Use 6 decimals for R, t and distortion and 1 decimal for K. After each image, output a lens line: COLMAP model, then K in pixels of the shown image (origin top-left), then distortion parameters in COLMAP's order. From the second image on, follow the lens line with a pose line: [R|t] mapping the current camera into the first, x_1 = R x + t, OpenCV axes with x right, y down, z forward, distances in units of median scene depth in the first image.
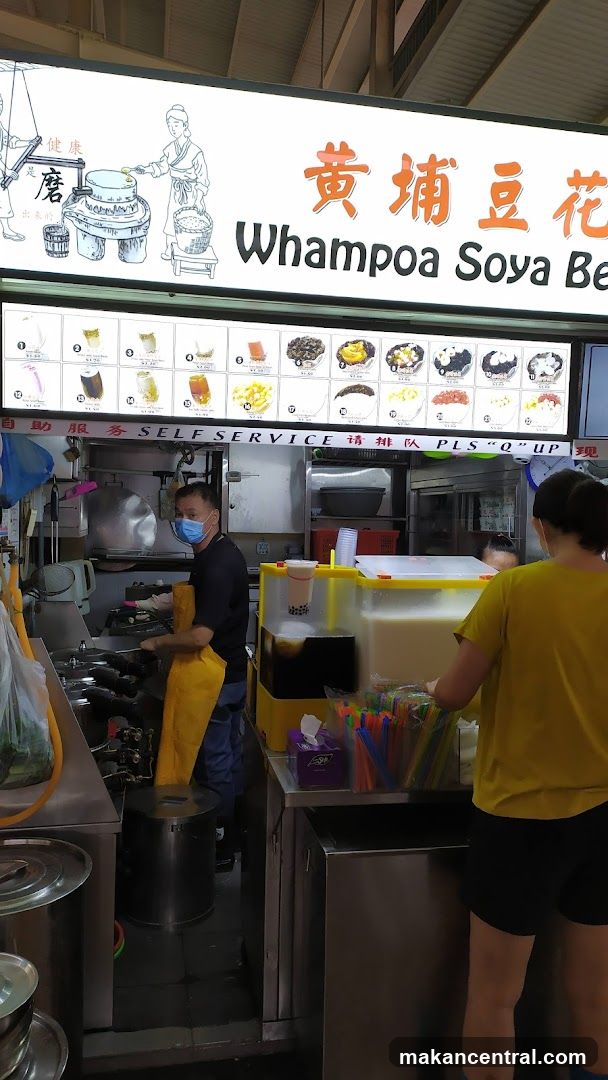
lens RADIAL K [[840.4, 0, 298.6], [0, 840.4, 547.2], [0, 0, 1]] dist [0.056684, -0.048967]
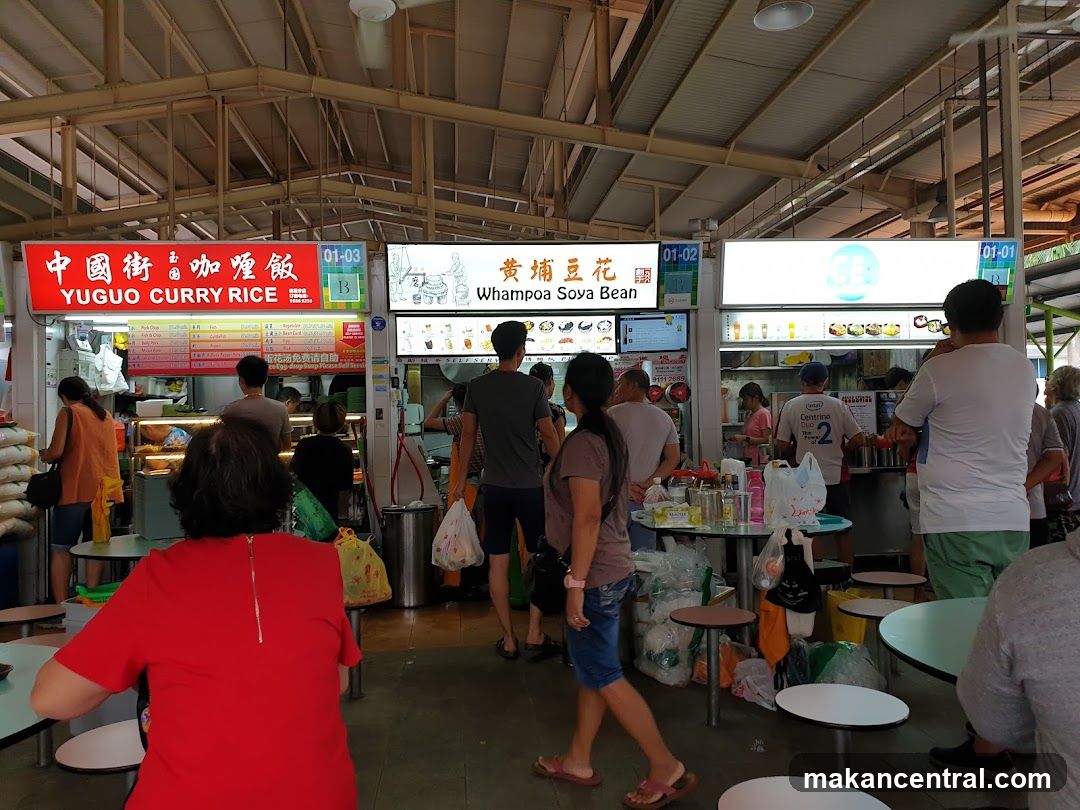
lens RADIAL K [[865.8, 0, 536.4], [0, 865.8, 452.6], [0, 0, 1]] dist [0.003095, -0.014618]
pose [[0.995100, -0.039923, -0.090456, 0.355529], [0.040308, 0.999184, 0.002428, 0.173158], [0.090285, -0.006063, 0.995897, -1.836691]]
